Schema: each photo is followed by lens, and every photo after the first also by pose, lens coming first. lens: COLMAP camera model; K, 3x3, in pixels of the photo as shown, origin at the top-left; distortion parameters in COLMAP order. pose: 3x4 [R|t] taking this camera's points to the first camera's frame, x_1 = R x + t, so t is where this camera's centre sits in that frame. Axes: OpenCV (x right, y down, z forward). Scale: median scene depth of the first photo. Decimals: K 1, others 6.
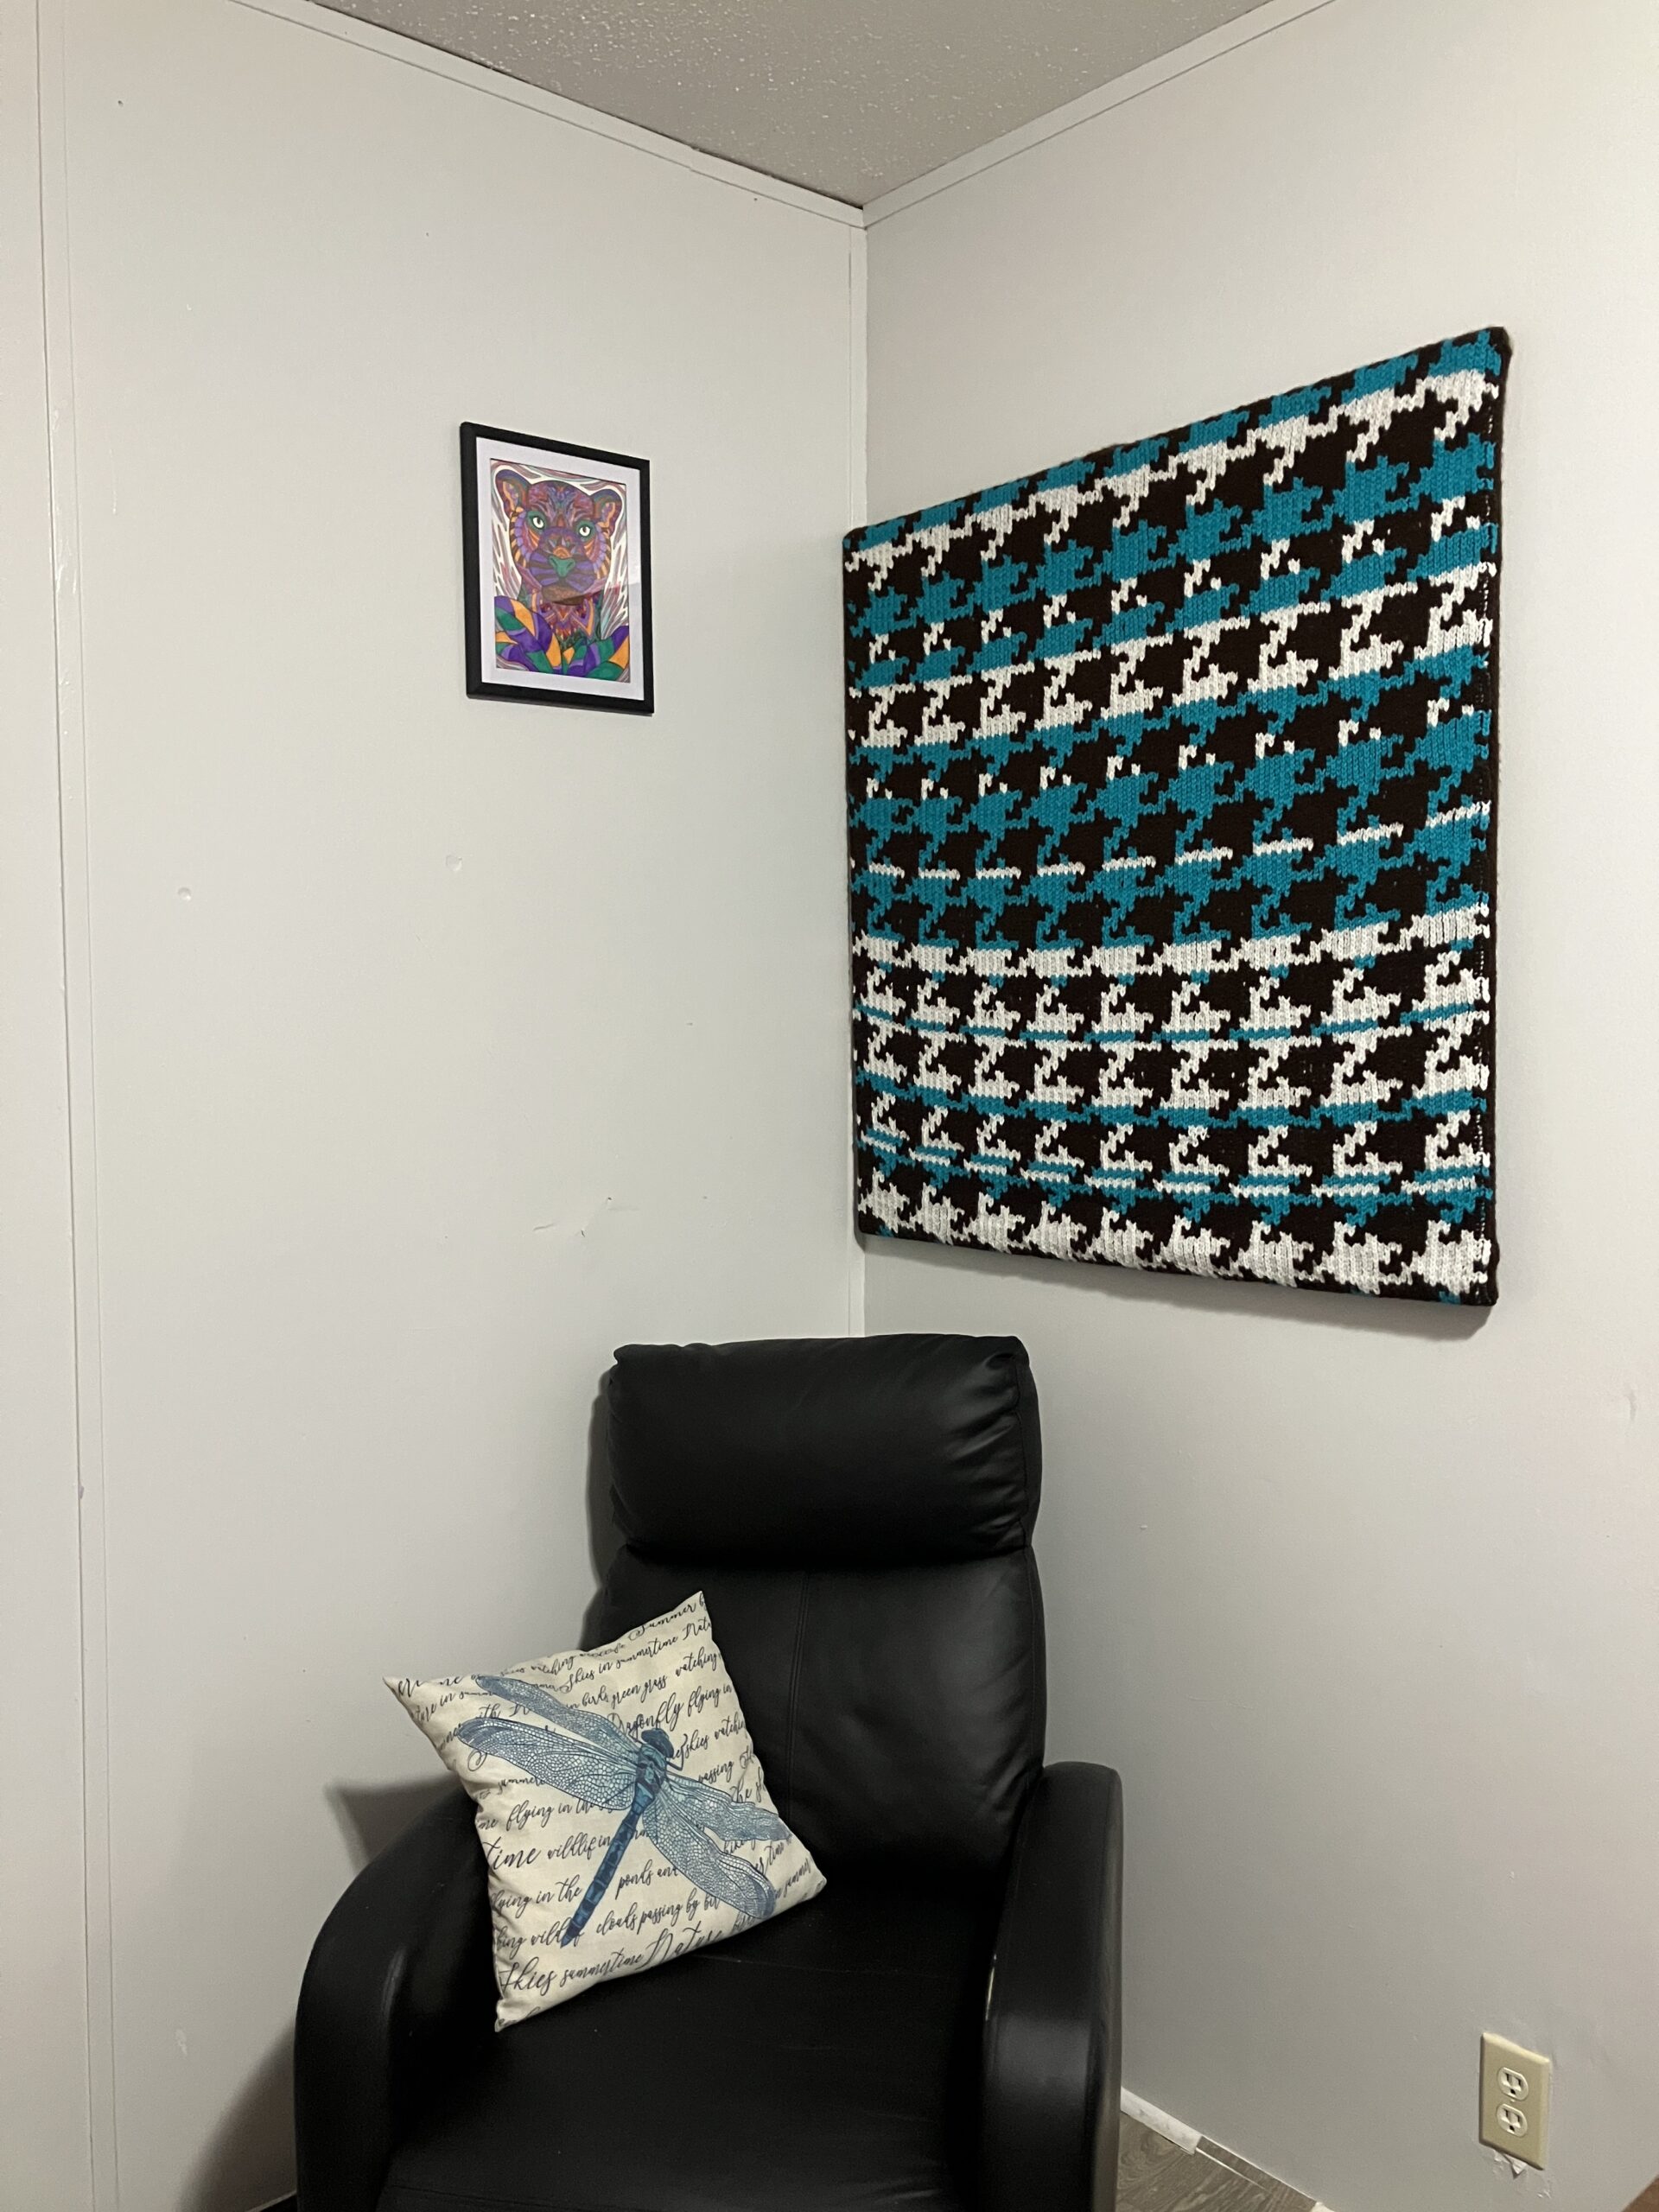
lens RADIAL K [[1817.0, 0, 829.5], [0, 1817.0, 1106.0], [0, 0, 1]] dist [0.089973, -0.239271]
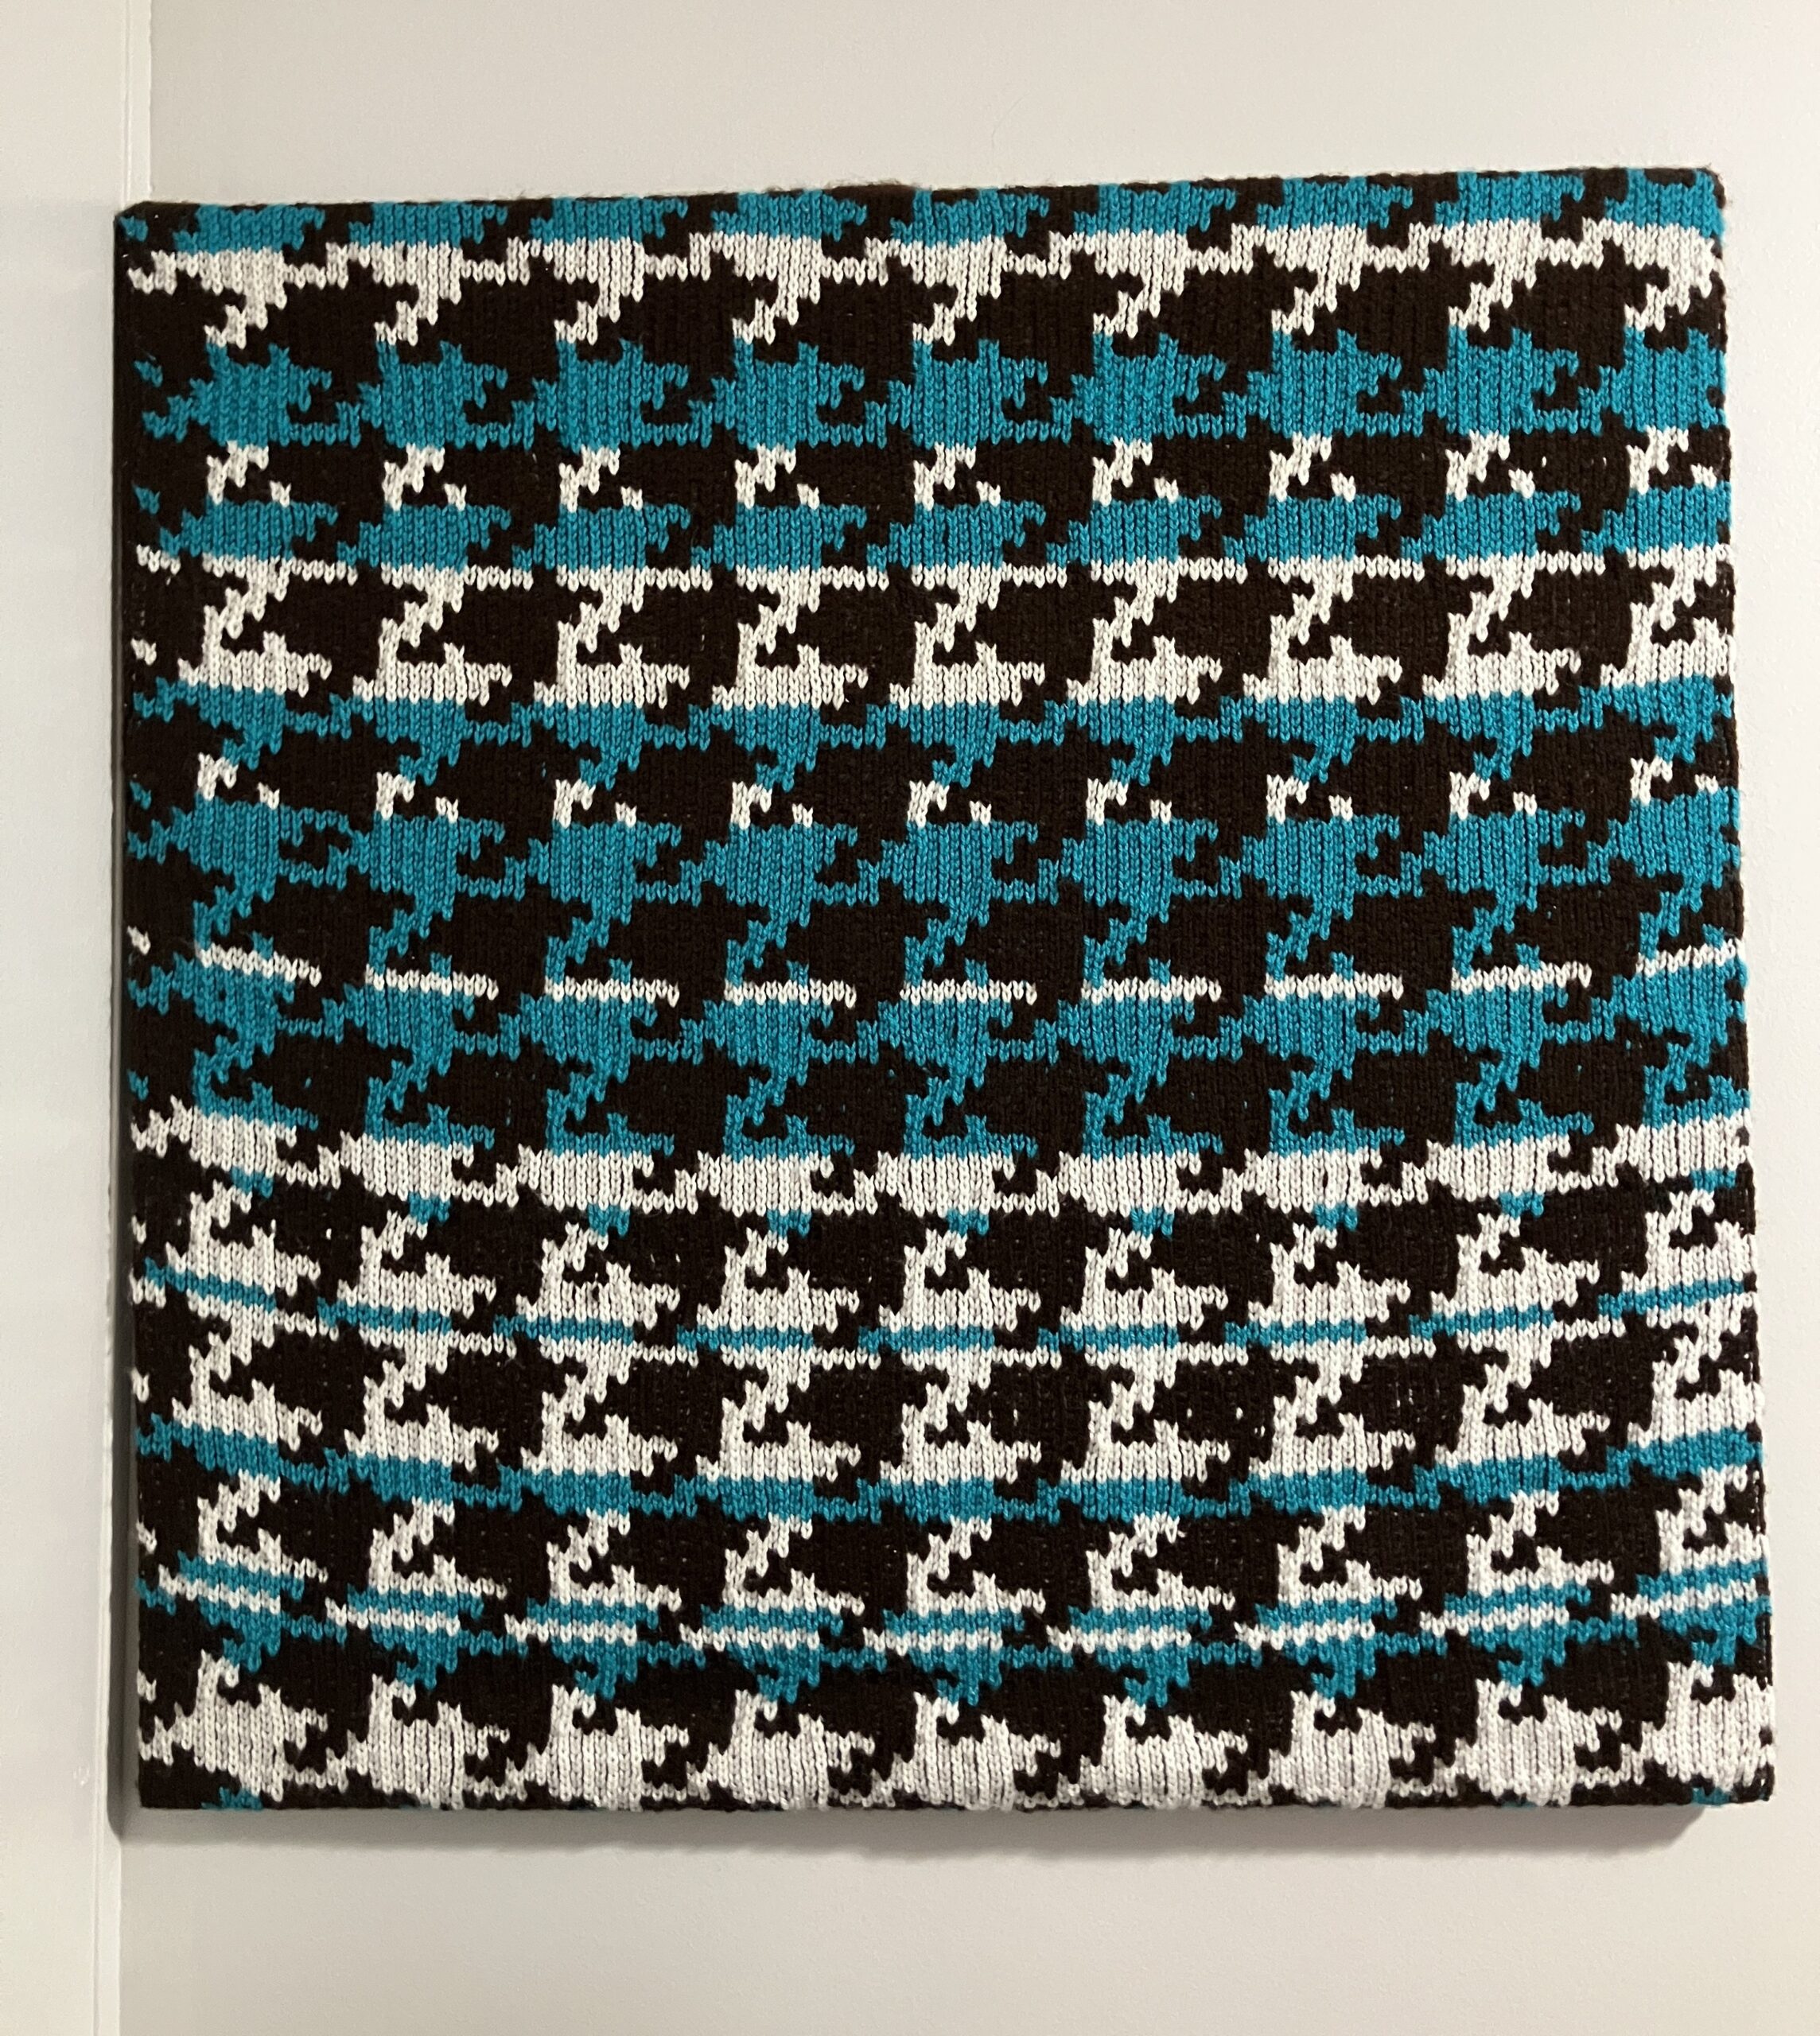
lens RADIAL K [[2950.1, 0, 911.5], [0, 2950.1, 1165.3], [0, 0, 1]] dist [0.064433, -0.187916]
pose [[0.685111, 0.046281, 0.726967, -0.439261], [0.032226, 0.995077, -0.093720, -0.010735], [-0.727725, 0.087636, 0.680247, 0.467177]]
